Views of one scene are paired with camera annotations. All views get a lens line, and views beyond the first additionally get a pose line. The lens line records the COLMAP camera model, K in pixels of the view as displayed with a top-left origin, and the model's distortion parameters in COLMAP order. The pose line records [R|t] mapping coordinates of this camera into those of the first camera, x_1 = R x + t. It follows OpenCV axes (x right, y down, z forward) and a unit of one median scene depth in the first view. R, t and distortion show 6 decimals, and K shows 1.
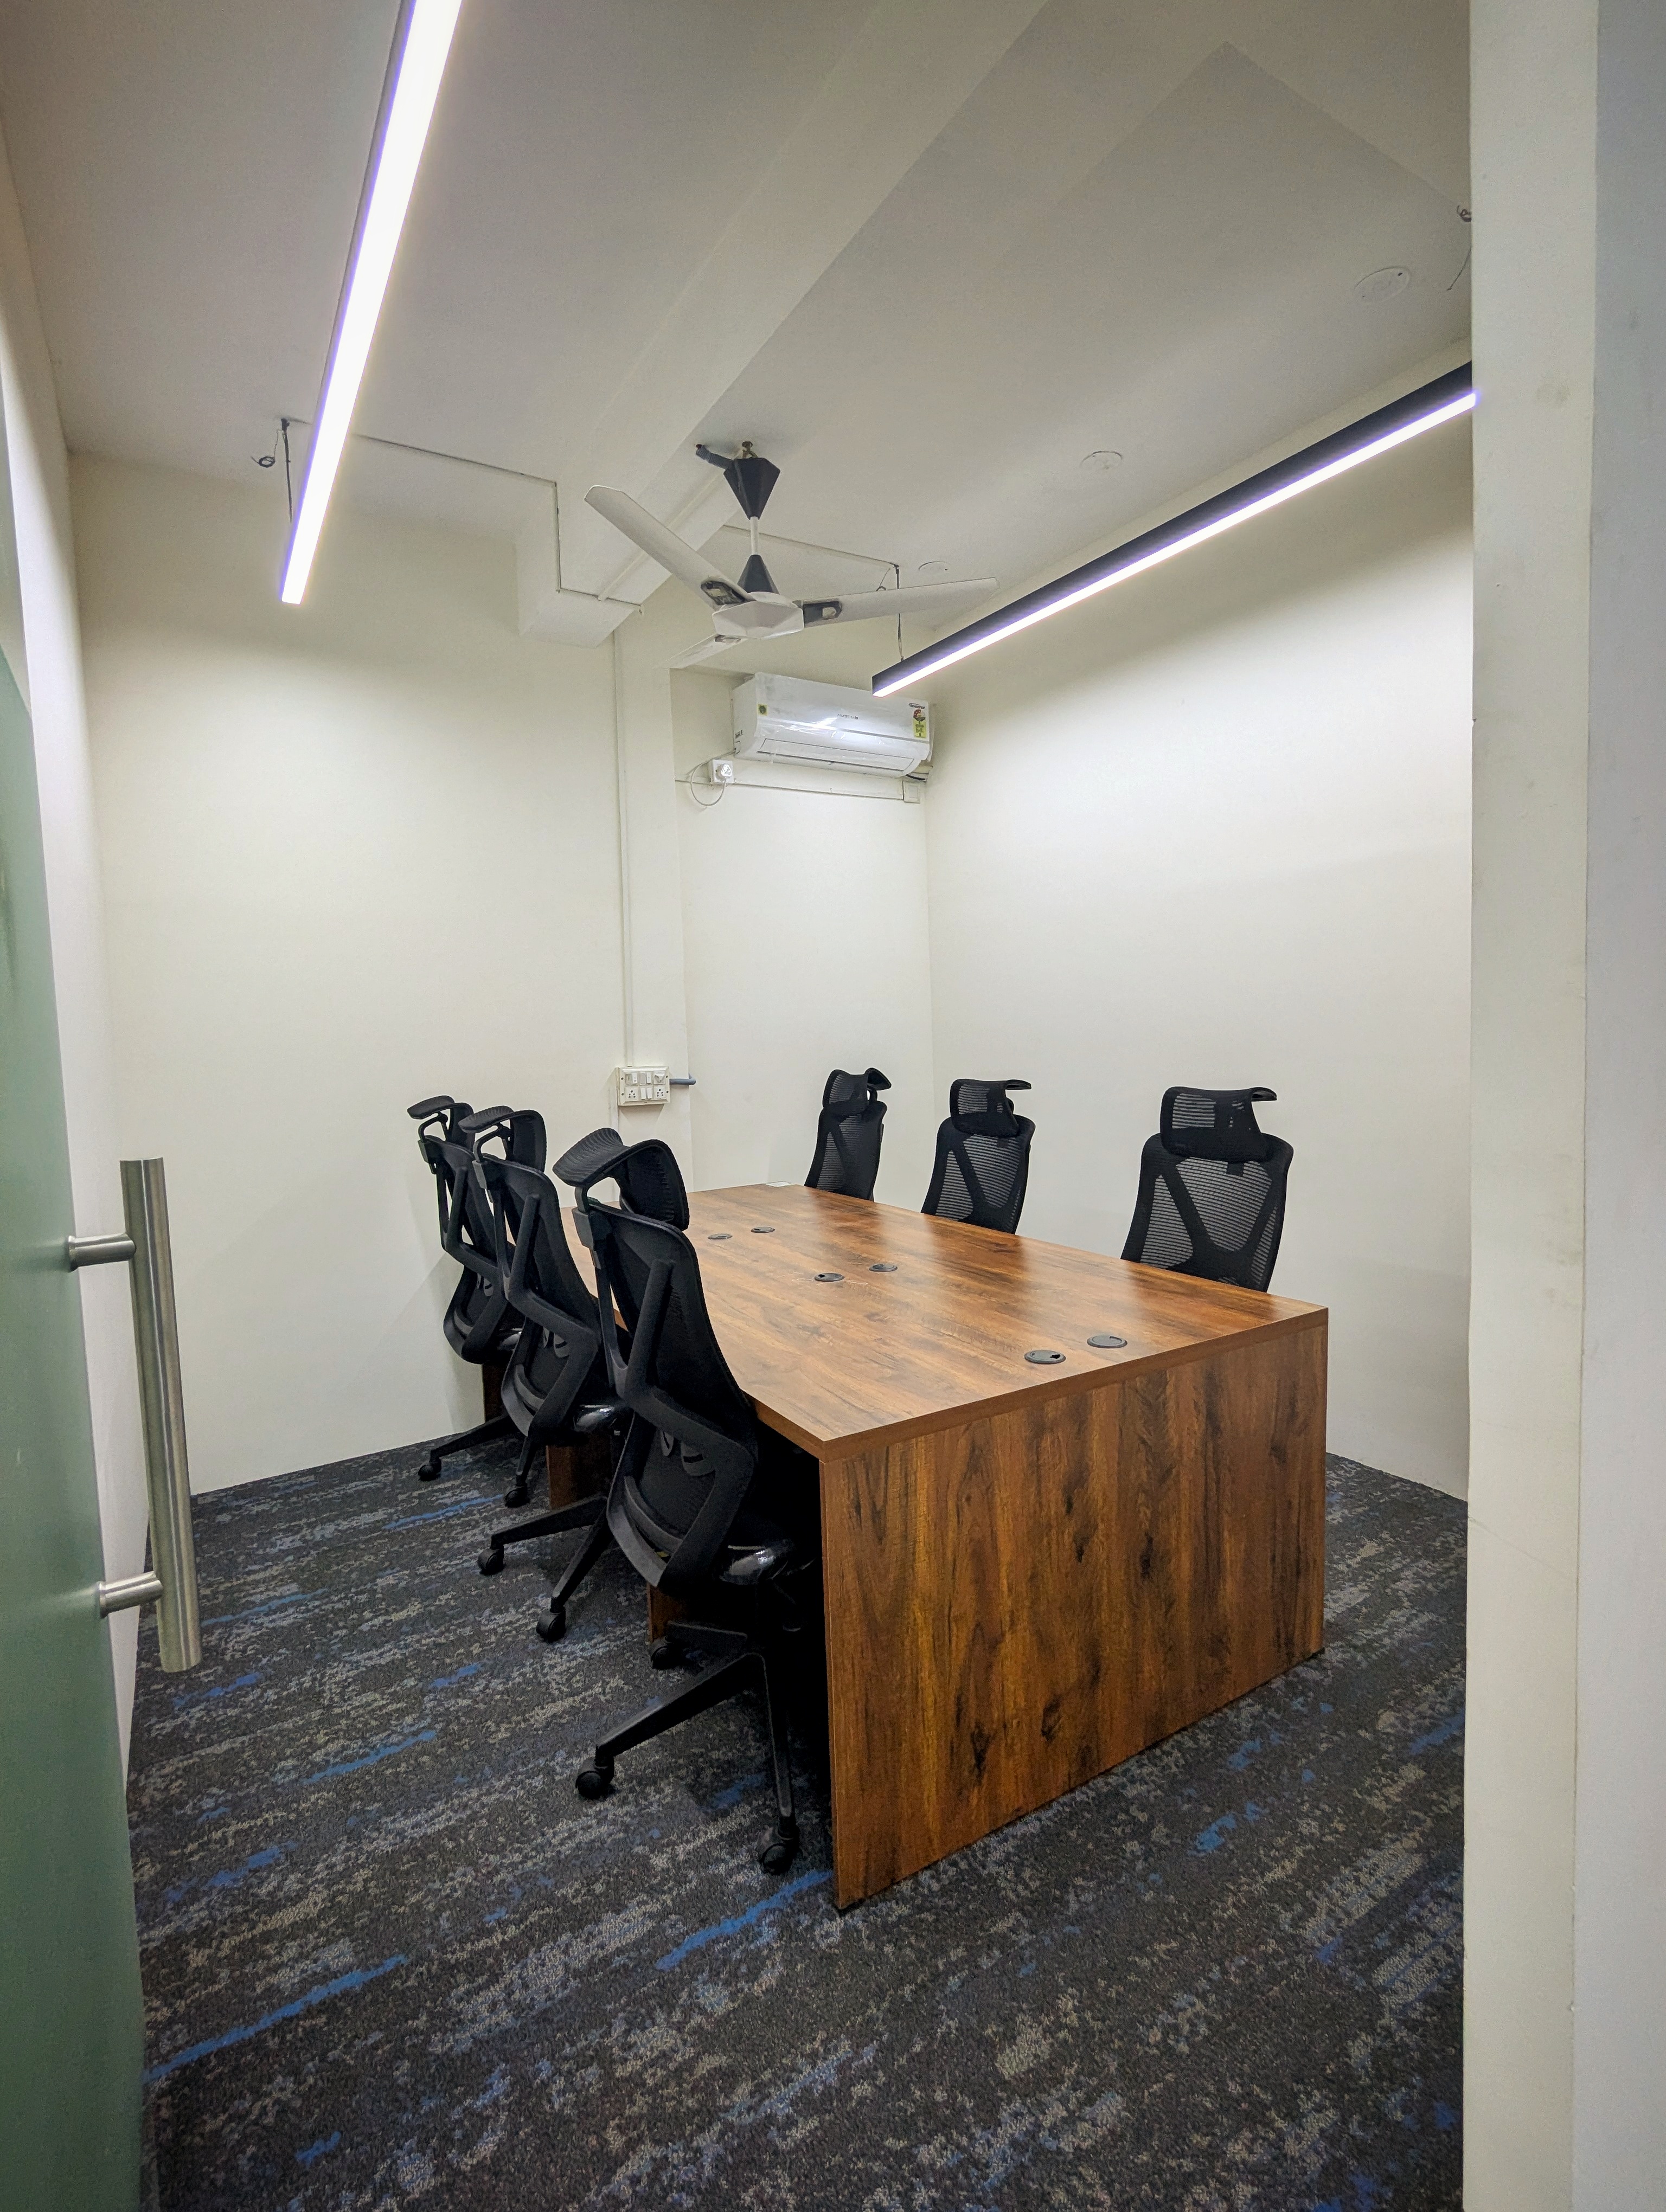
lens RADIAL K [[1045.0, 0, 833.0], [0, 1045.0, 1106.0], [0, 0, 1]] dist [-0.002328, 0.001237]
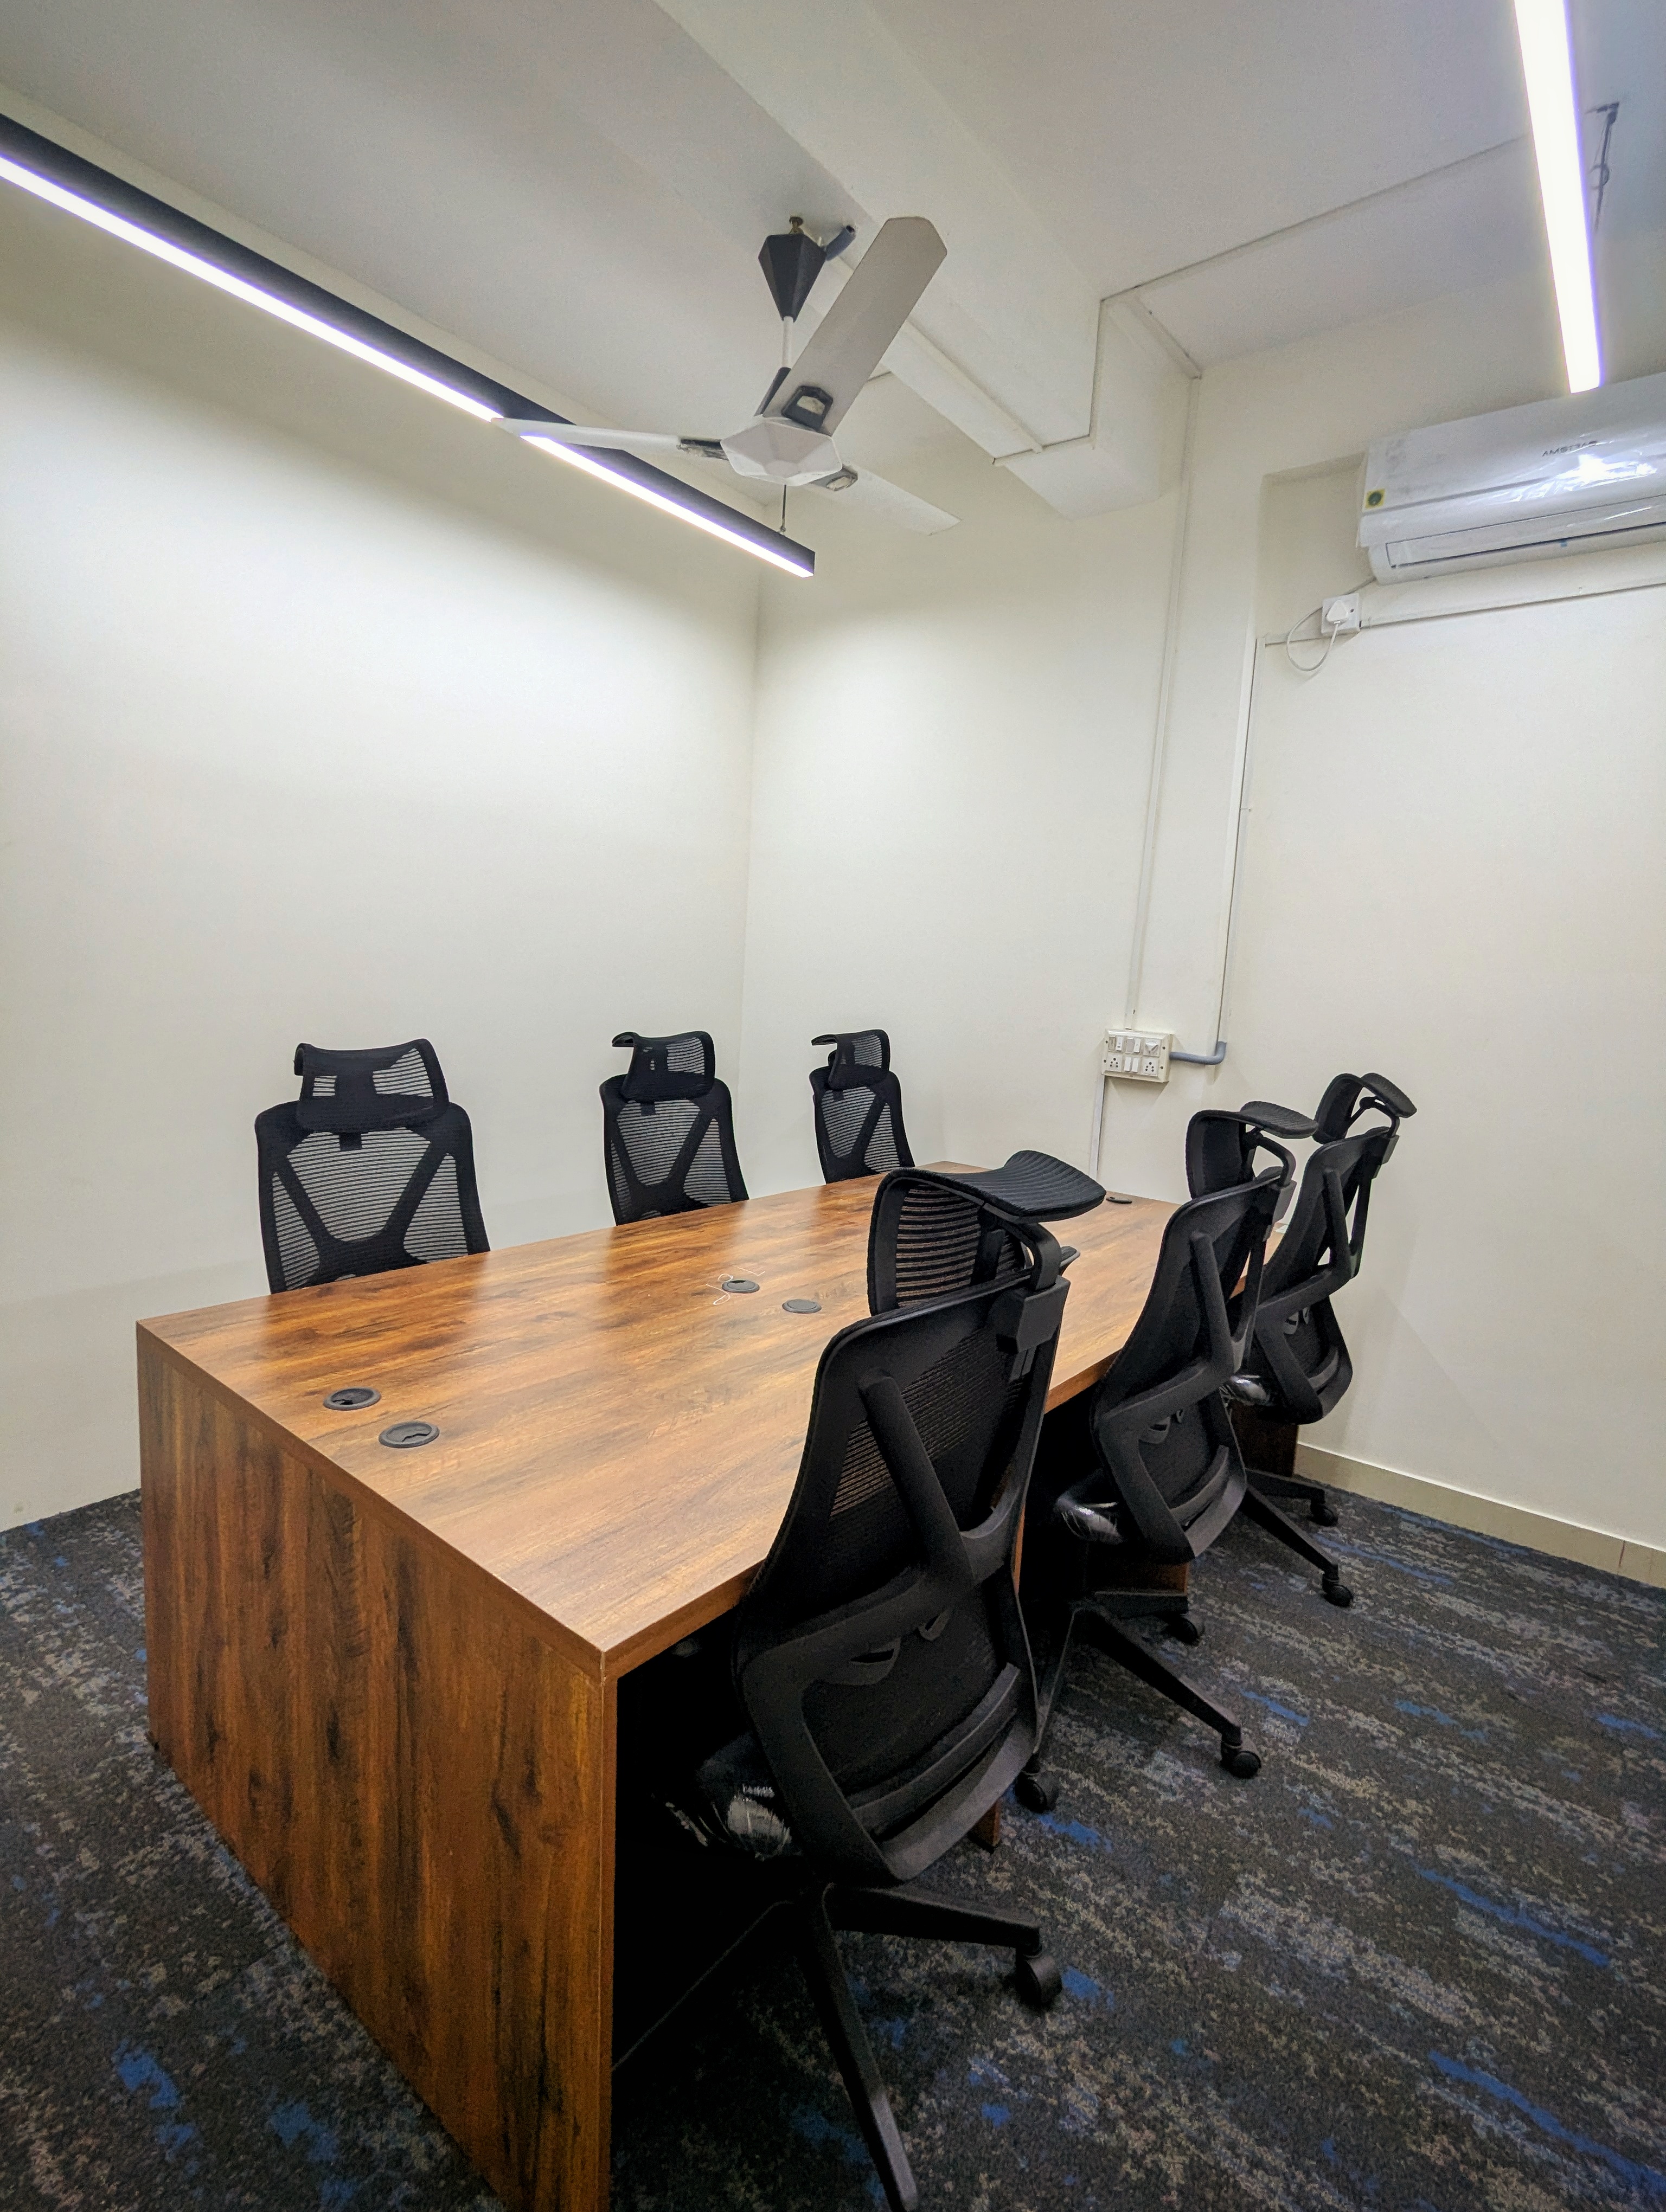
lens RADIAL K [[1045.0, 0, 833.0], [0, 1045.0, 1106.0], [0, 0, 1]] dist [-0.002328, 0.001237]
pose [[0.345671, 0.179942, -0.920941, 0.999031], [-0.137116, 0.980593, 0.140131, -0.127854], [0.928284, 0.077836, 0.363636, 1.039578]]
